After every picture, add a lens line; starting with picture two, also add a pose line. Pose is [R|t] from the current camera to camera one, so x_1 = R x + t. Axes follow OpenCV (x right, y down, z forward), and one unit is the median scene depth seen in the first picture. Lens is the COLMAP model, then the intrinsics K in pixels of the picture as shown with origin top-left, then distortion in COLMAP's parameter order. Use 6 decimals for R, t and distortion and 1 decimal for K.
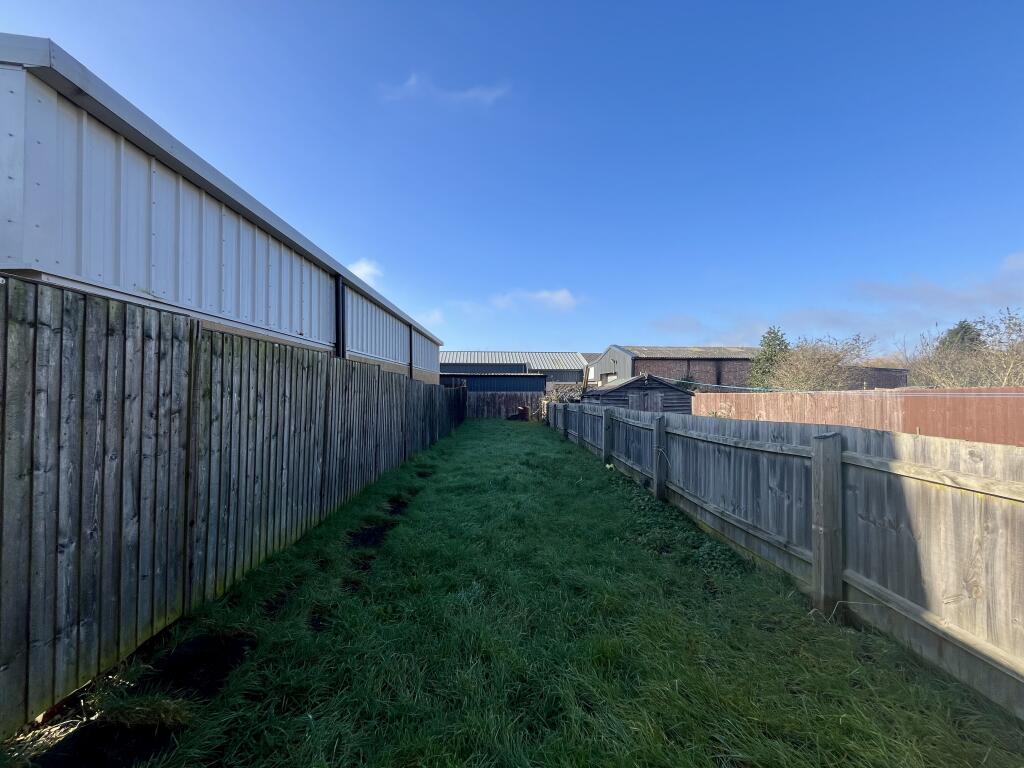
lens RADIAL K [[411.6, 0, 511.6], [0, 411.6, 384.5], [0, 0, 1]] dist [0.003350, -0.000204]
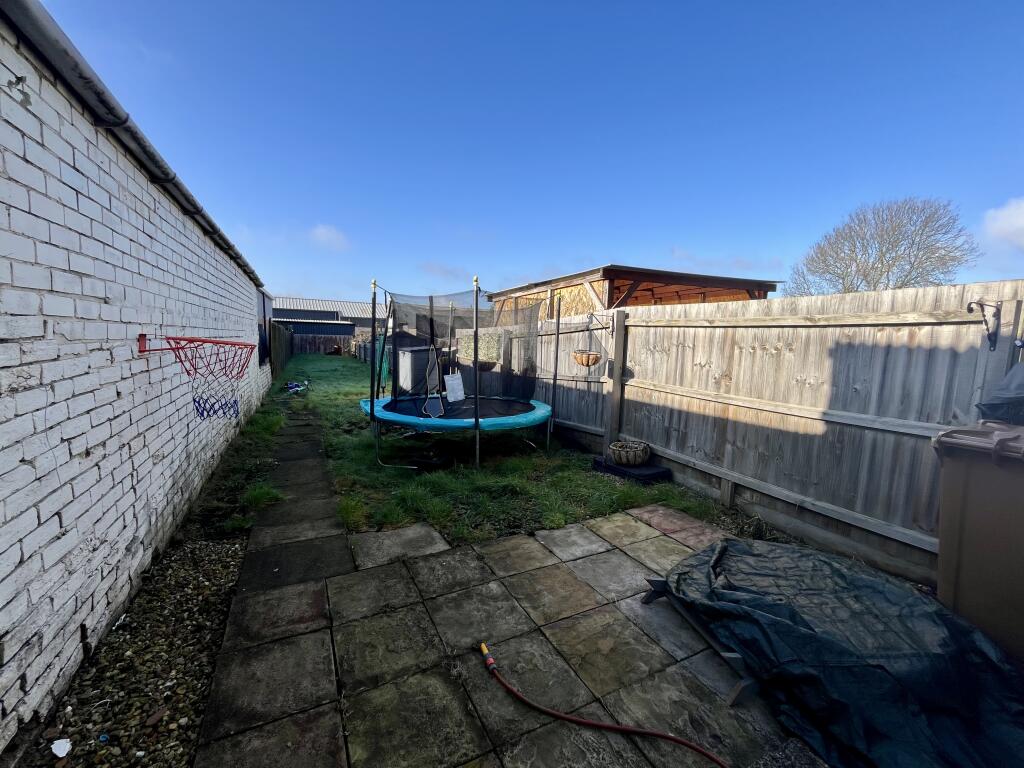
lens RADIAL K [[411.6, 0, 509.6], [0, 411.6, 382.4], [0, 0, 1]] dist [0.003350, -0.000204]
pose [[0.906724, -0.020634, 0.421220, -0.034625], [-0.035677, 0.991469, 0.125367, -0.020204], [-0.420213, -0.128701, 0.898252, -0.541571]]
